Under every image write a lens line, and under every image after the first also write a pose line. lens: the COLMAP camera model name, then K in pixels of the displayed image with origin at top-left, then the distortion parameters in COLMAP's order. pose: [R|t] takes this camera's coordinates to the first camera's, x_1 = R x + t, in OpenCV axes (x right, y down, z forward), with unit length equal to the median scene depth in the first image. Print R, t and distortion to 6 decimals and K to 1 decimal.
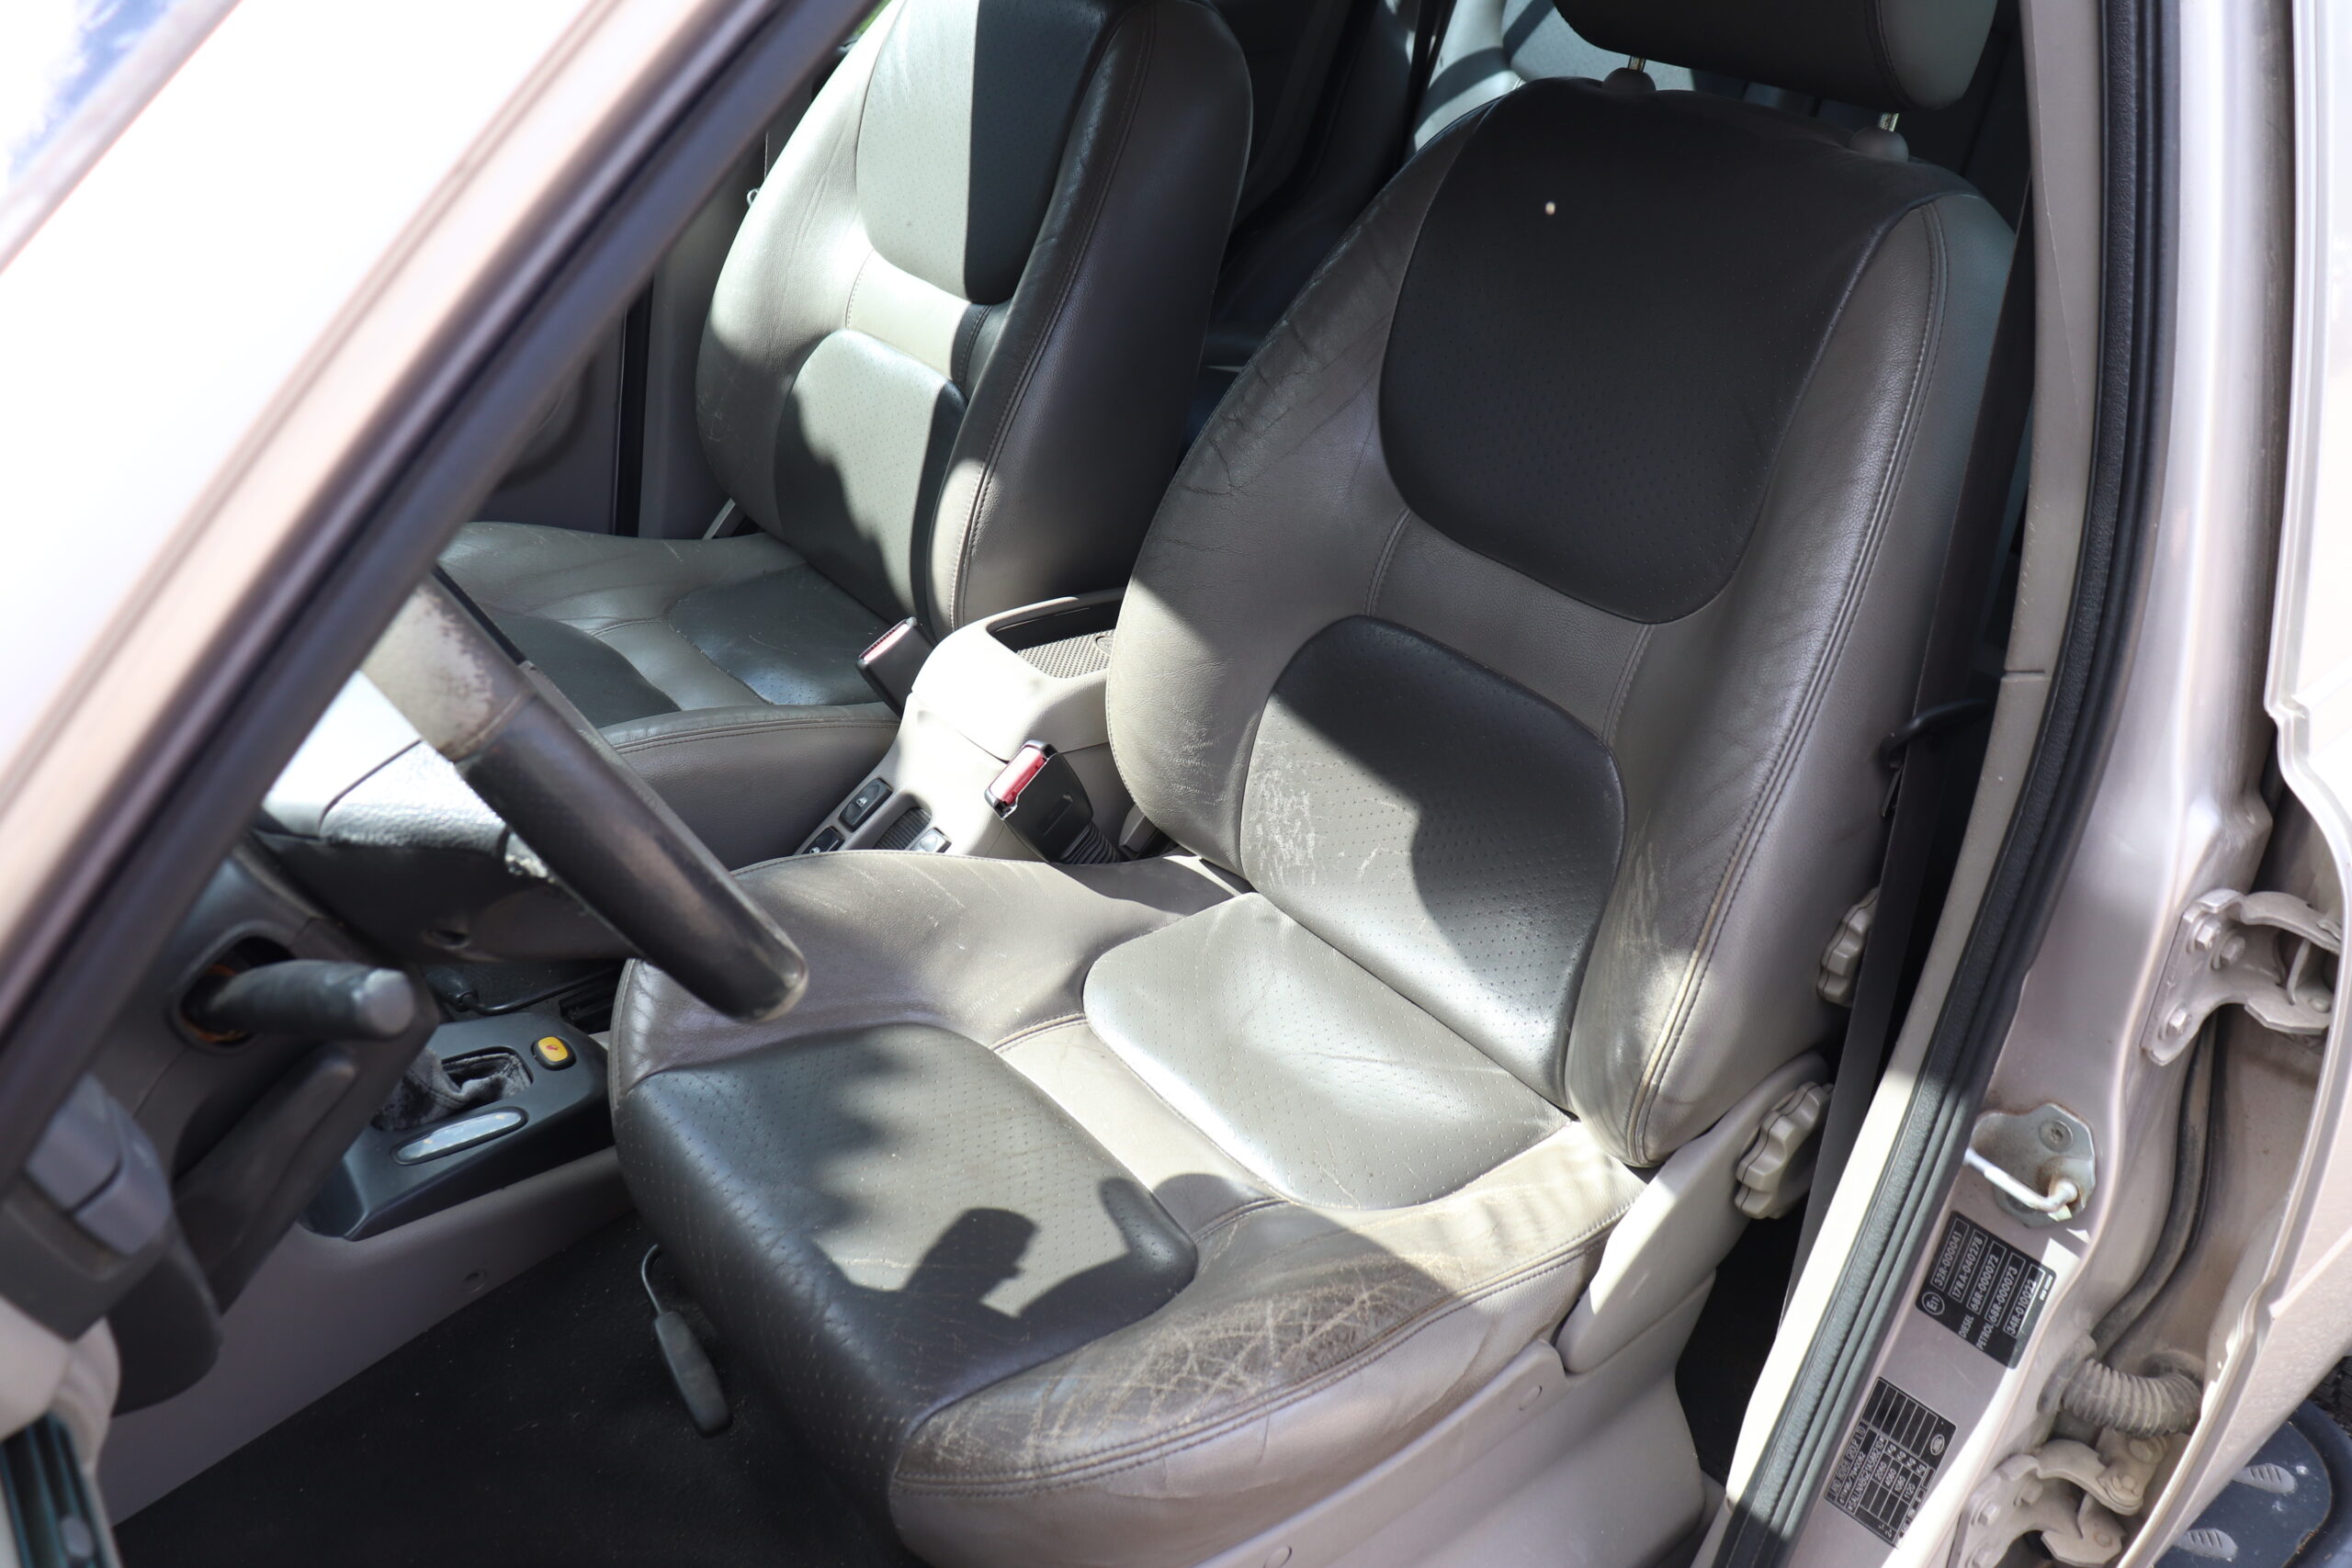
lens RADIAL K [[1950.5, 0, 1204.1], [0, 1950.5, 776.0], [0, 0, 1]] dist [-0.130045, 0.013333]
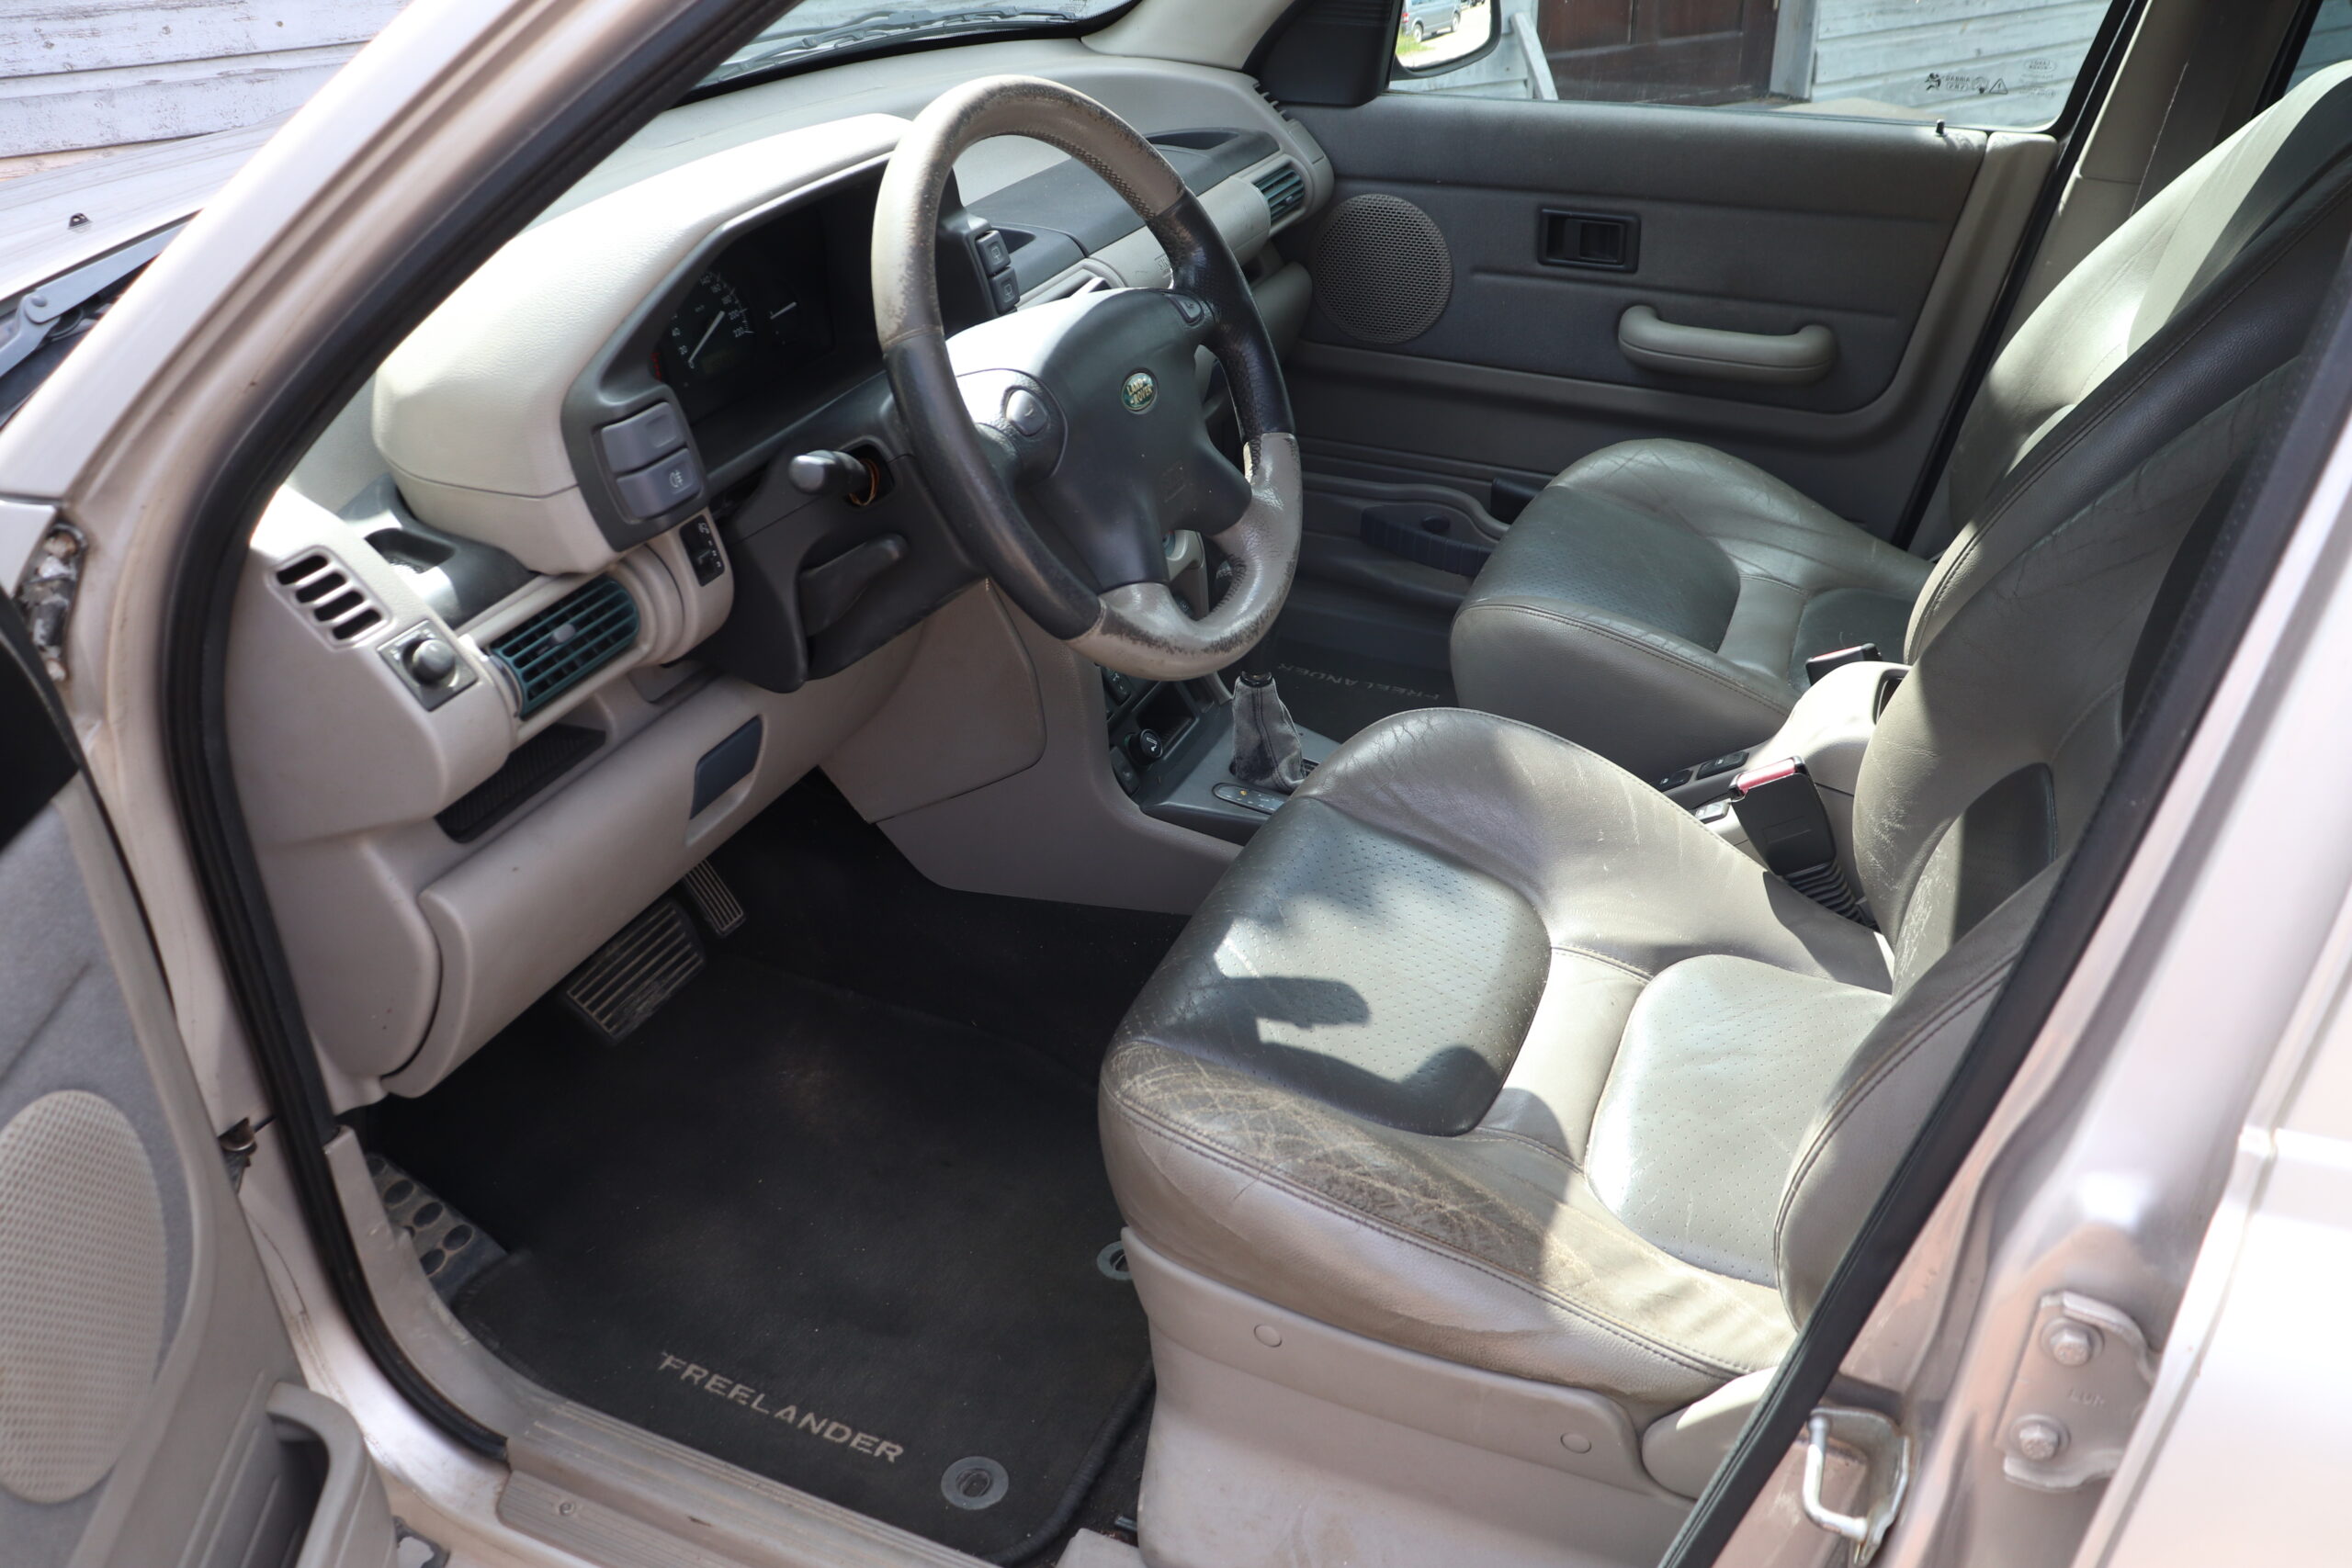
lens RADIAL K [[1950.5, 0, 1204.1], [0, 1950.5, 776.0], [0, 0, 1]] dist [-0.130045, 0.013333]
pose [[0.485246, 0.434872, -0.758566, 0.700289], [-0.456628, 0.865883, 0.204296, -0.095717], [0.745672, 0.247249, 0.618742, 0.152103]]
